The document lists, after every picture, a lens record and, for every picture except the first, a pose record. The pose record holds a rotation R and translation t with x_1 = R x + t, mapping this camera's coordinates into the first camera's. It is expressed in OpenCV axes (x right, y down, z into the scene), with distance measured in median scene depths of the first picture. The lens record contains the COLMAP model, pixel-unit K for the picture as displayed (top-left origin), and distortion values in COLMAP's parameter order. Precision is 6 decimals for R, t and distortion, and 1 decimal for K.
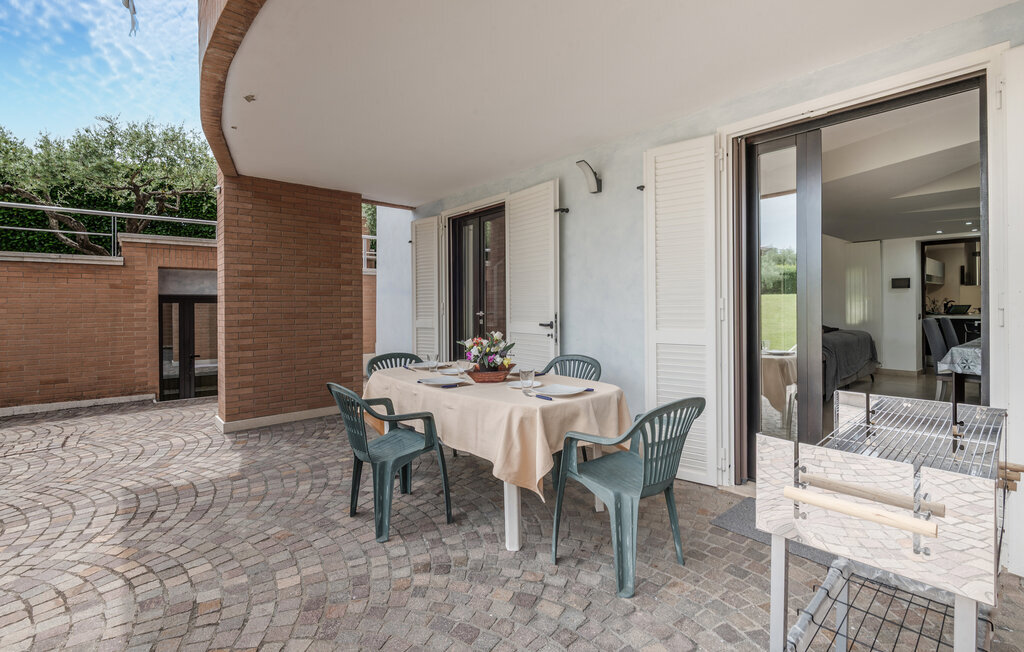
lens RADIAL K [[467.7, 0, 511.2], [0, 467.7, 322.8], [0, 0, 1]] dist [-0.004892, -0.001013]
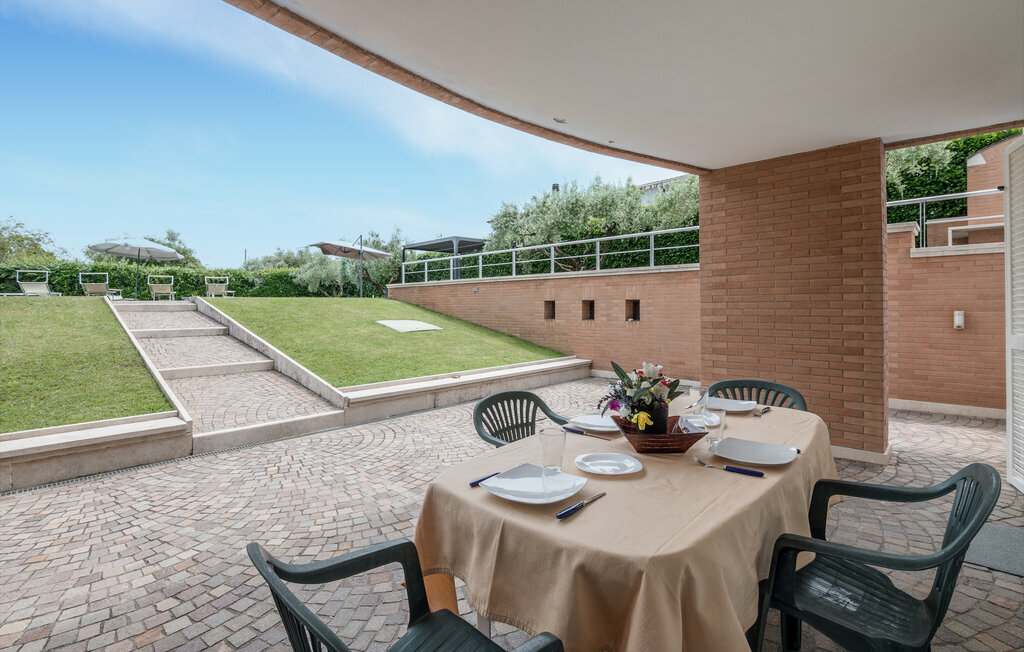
lens RADIAL K [[467.7, 0, 511.2], [0, 467.7, 316.1], [0, 0, 1]] dist [-0.004892, -0.001013]
pose [[0.105039, 0.028417, -0.994062, 0.320875], [-0.027440, 0.999294, 0.025667, -0.030293], [0.994089, 0.024581, 0.105744, 0.476149]]
